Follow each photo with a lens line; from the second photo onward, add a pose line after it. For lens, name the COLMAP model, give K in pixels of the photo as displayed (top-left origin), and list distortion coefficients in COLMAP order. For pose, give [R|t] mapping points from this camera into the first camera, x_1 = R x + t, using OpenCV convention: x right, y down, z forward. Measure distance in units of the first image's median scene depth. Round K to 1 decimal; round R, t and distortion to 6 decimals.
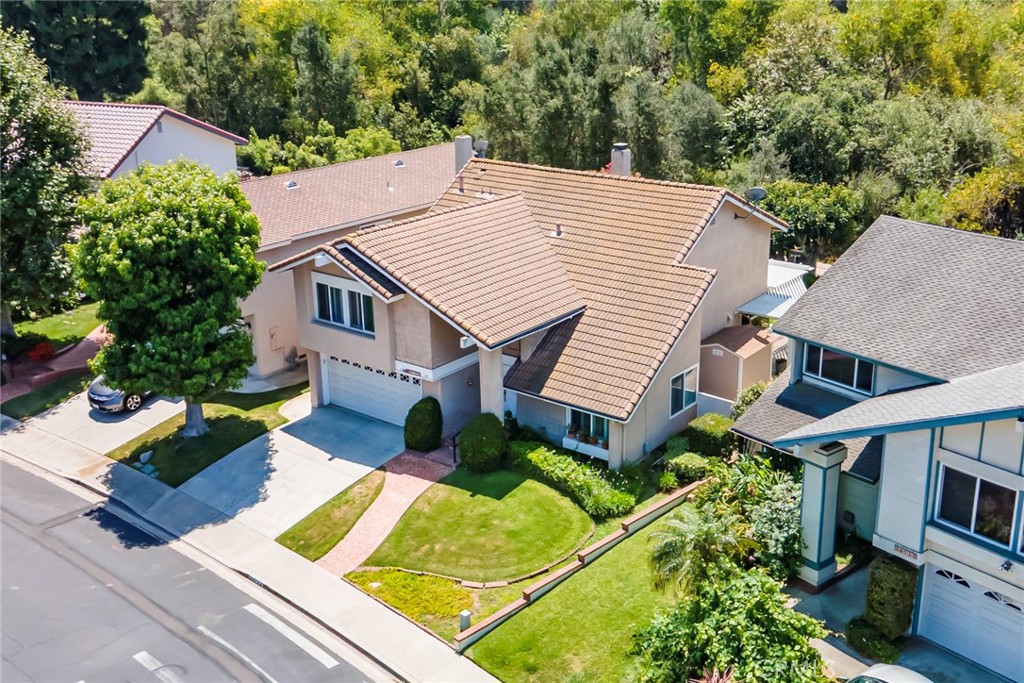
lens RADIAL K [[1073.4, 0, 512.0], [0, 1073.4, 341.5], [0, 0, 1]] dist [-0.061555, -0.012171]
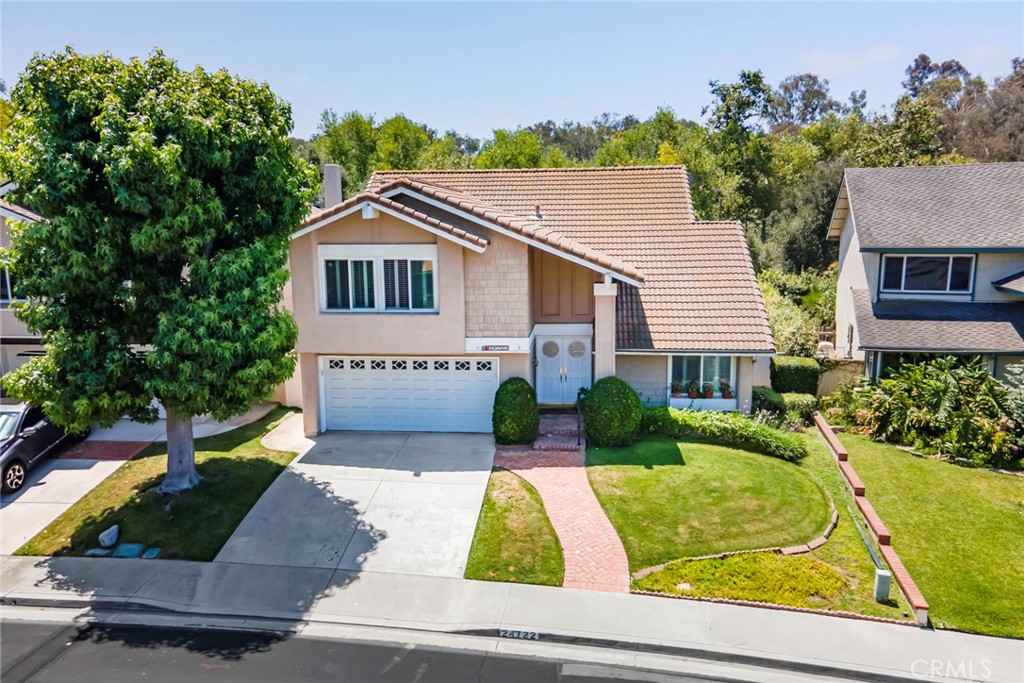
lens RADIAL K [[781.5, 0, 512.0], [0, 781.5, 341.5], [0, 0, 1]] dist [0.001882, 0.001759]
pose [[0.848839, -0.085548, 0.521684, -0.388966], [0.172203, 0.977742, -0.119859, 0.097105], [-0.499819, 0.191576, 0.844677, 0.507665]]
